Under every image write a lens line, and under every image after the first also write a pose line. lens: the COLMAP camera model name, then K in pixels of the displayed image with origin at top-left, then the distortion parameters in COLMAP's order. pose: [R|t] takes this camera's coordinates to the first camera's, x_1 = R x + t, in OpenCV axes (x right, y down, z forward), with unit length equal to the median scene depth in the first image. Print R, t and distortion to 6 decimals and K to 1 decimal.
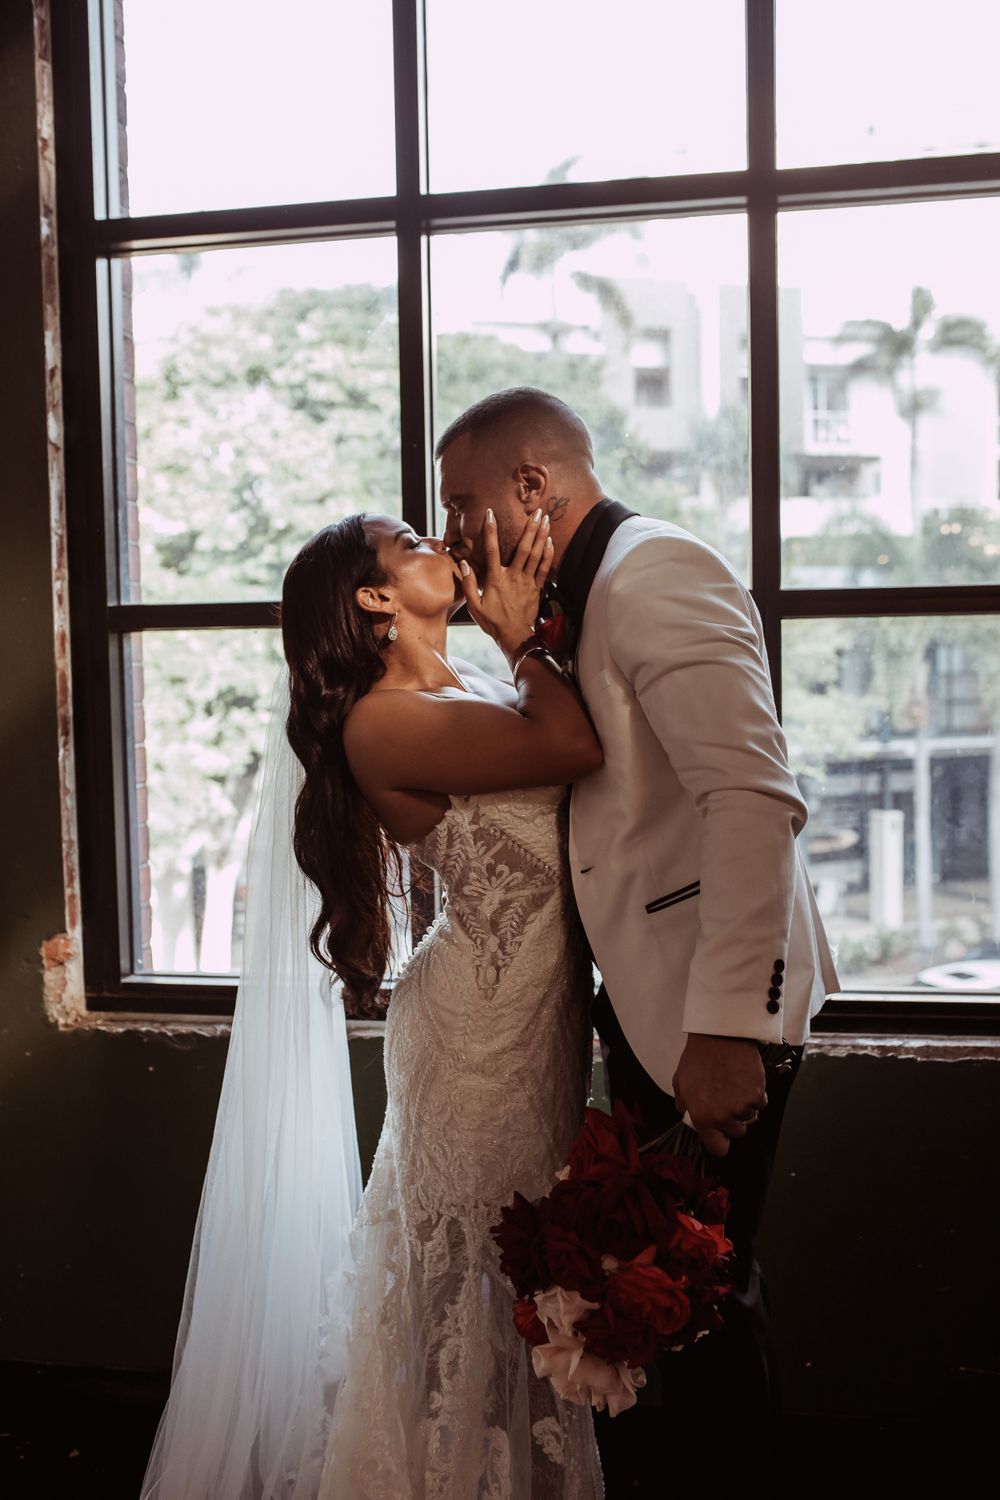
lens RADIAL K [[1436.0, 0, 489.3], [0, 1436.0, 743.8], [0, 0, 1]] dist [-0.059159, 0.109546]
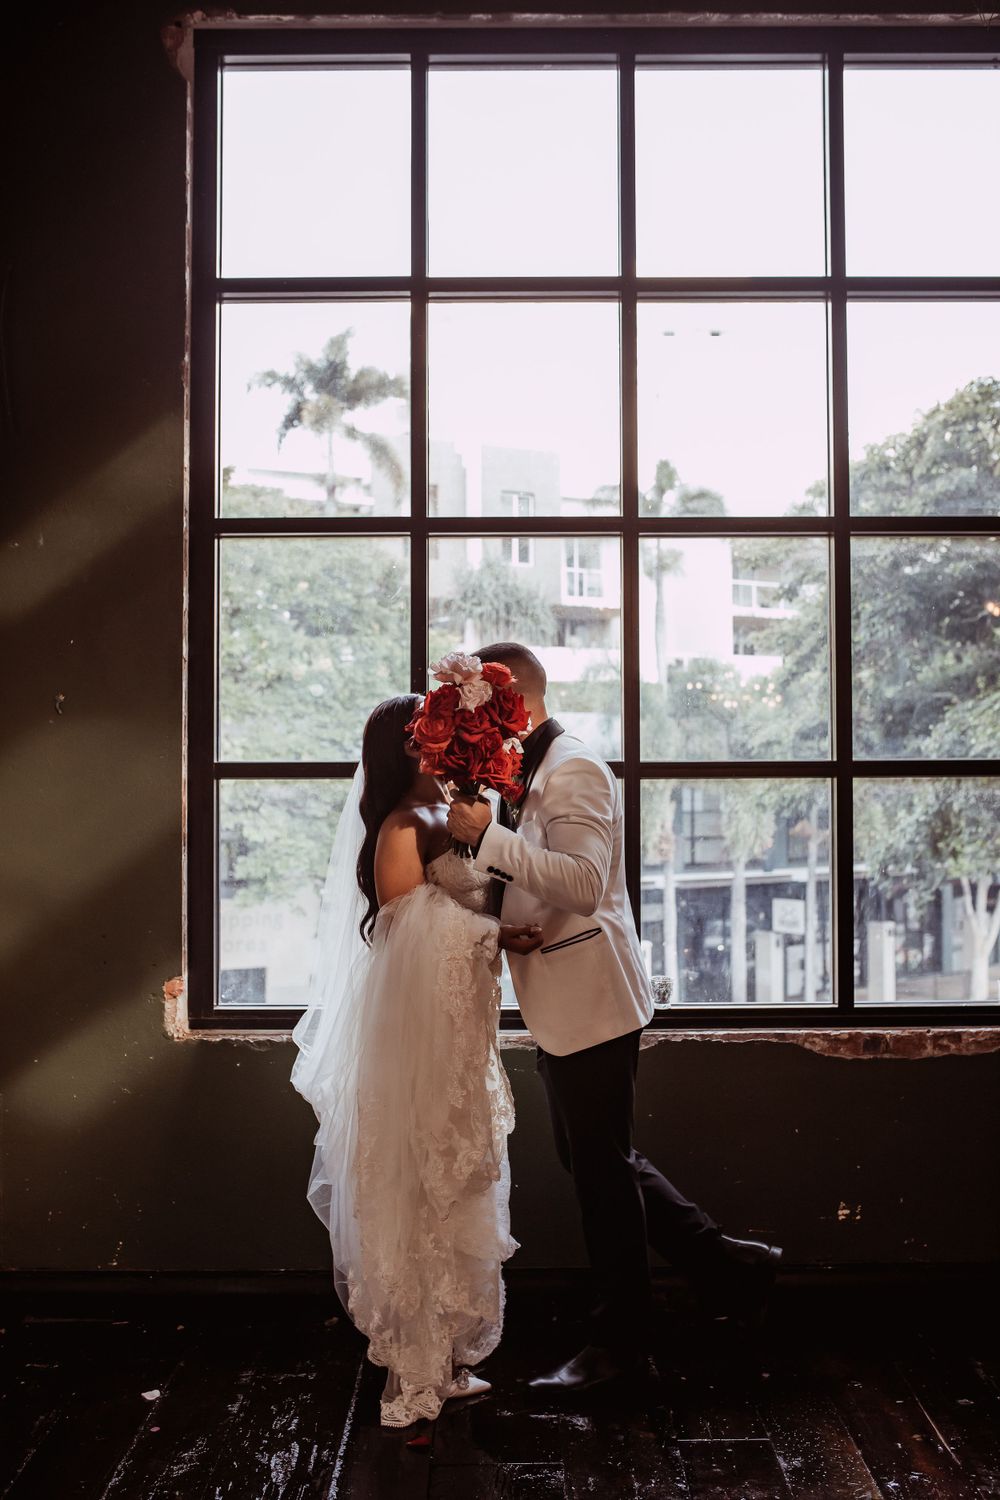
lens RADIAL K [[1436.0, 0, 489.3], [0, 1436.0, 743.8], [0, 0, 1]] dist [-0.059159, 0.109546]
pose [[0.984593, 0.021855, 0.173492, -0.228174], [-0.005546, 0.995562, -0.093940, 0.026017], [-0.174775, 0.091530, 0.980345, -0.536744]]
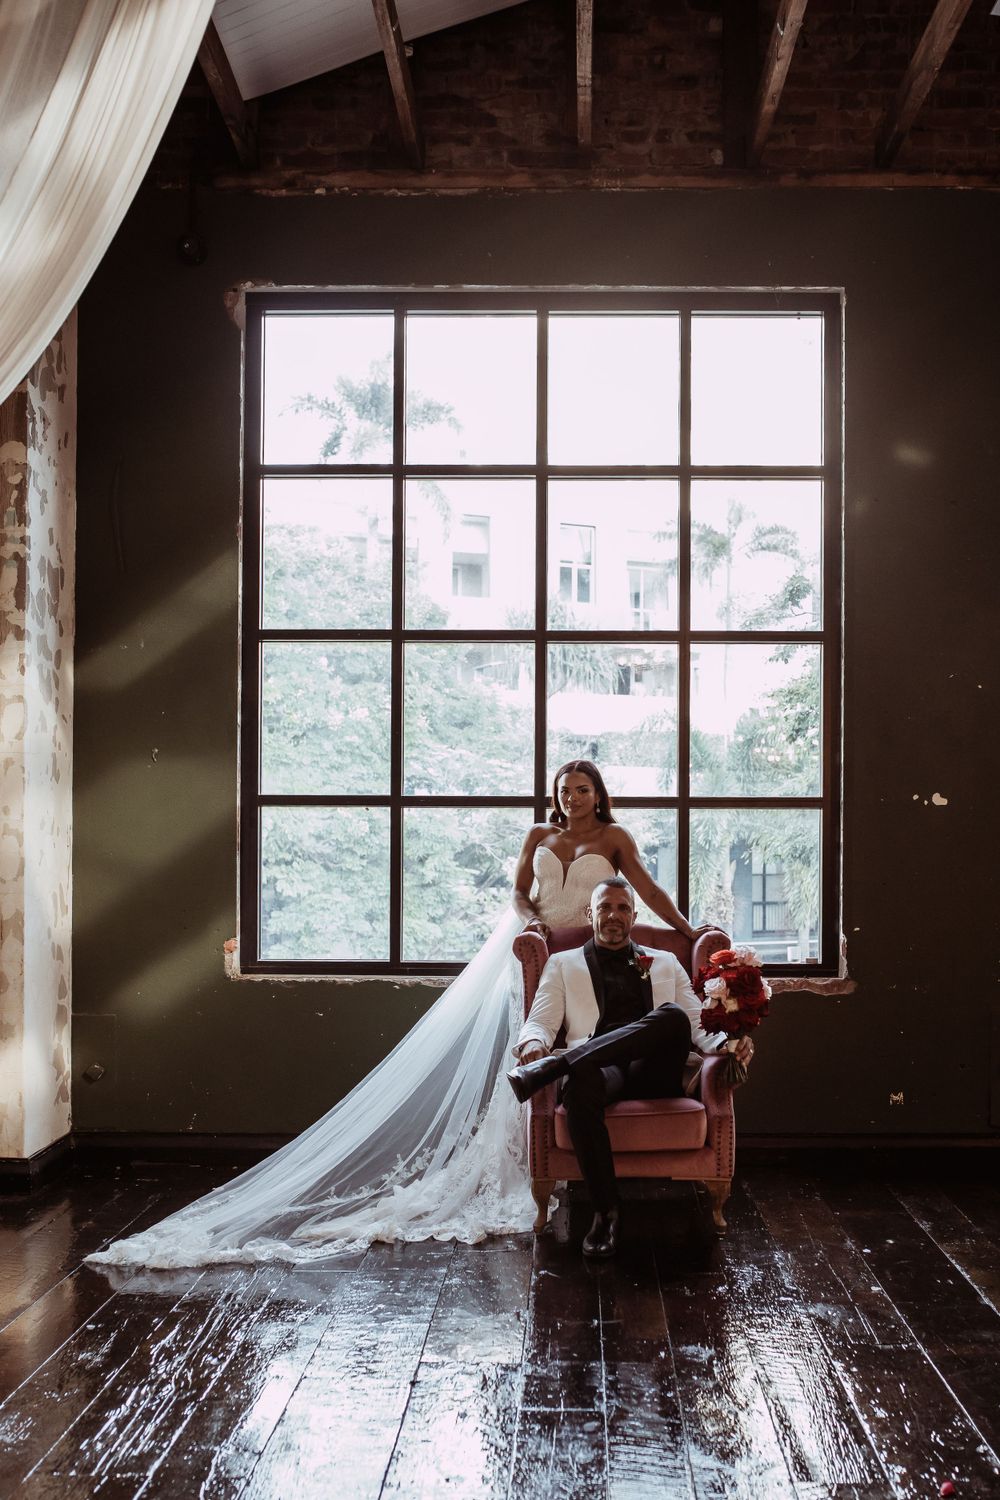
lens RADIAL K [[1695.8, 0, 547.1], [0, 1695.8, 841.7], [0, 0, 1]] dist [-0.018467, 0.025295]
pose [[0.986447, 0.025656, 0.162062, -0.233263], [-0.014298, 0.997383, -0.070865, 0.154843], [-0.163456, 0.067588, 0.984233, -1.638787]]
